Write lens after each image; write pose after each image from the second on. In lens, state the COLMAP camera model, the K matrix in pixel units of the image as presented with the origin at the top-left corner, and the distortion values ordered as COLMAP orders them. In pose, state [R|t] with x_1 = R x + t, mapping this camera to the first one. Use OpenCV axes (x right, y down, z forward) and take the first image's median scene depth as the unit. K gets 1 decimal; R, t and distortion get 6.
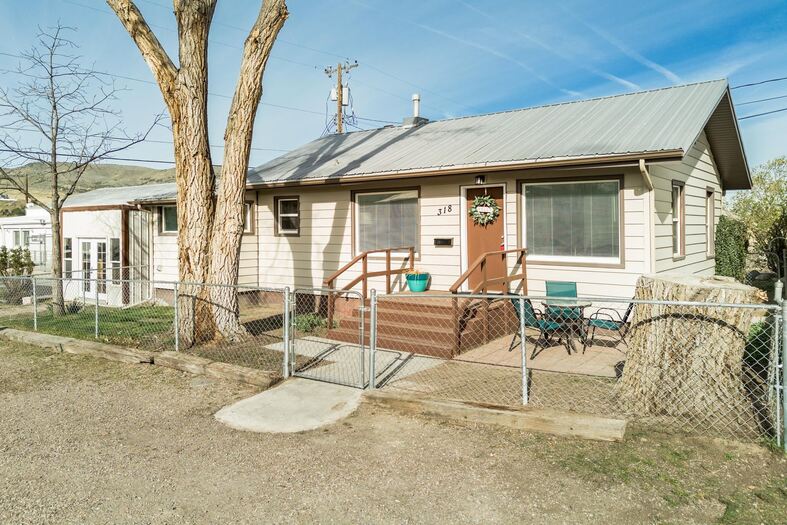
lens RADIAL K [[579.4, 0, 394.7], [0, 579.4, 238.2], [0, 0, 1]] dist [0.057252, -0.007024]
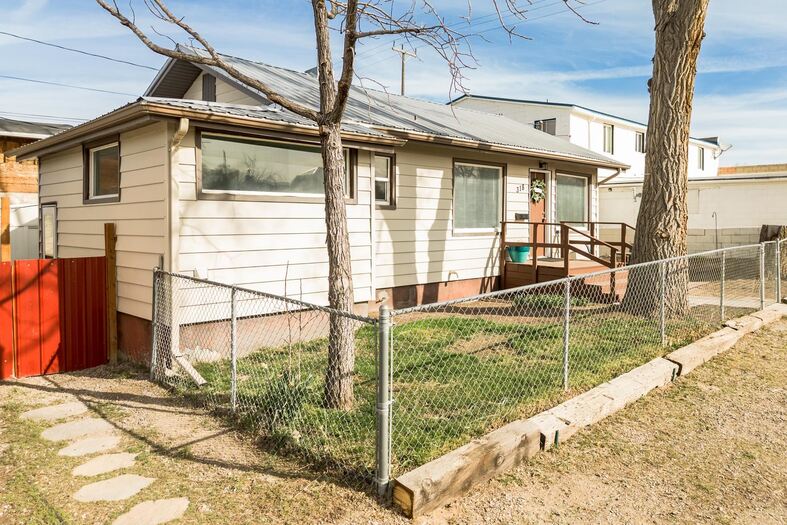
lens RADIAL K [[579.4, 0, 394.7], [0, 579.4, 238.2], [0, 0, 1]] dist [0.057252, -0.007024]
pose [[0.156110, -0.030974, 0.987254, -1.081760], [-0.000300, 0.999507, 0.031406, 0.012563], [-0.987740, -0.005199, 0.156024, 1.081182]]
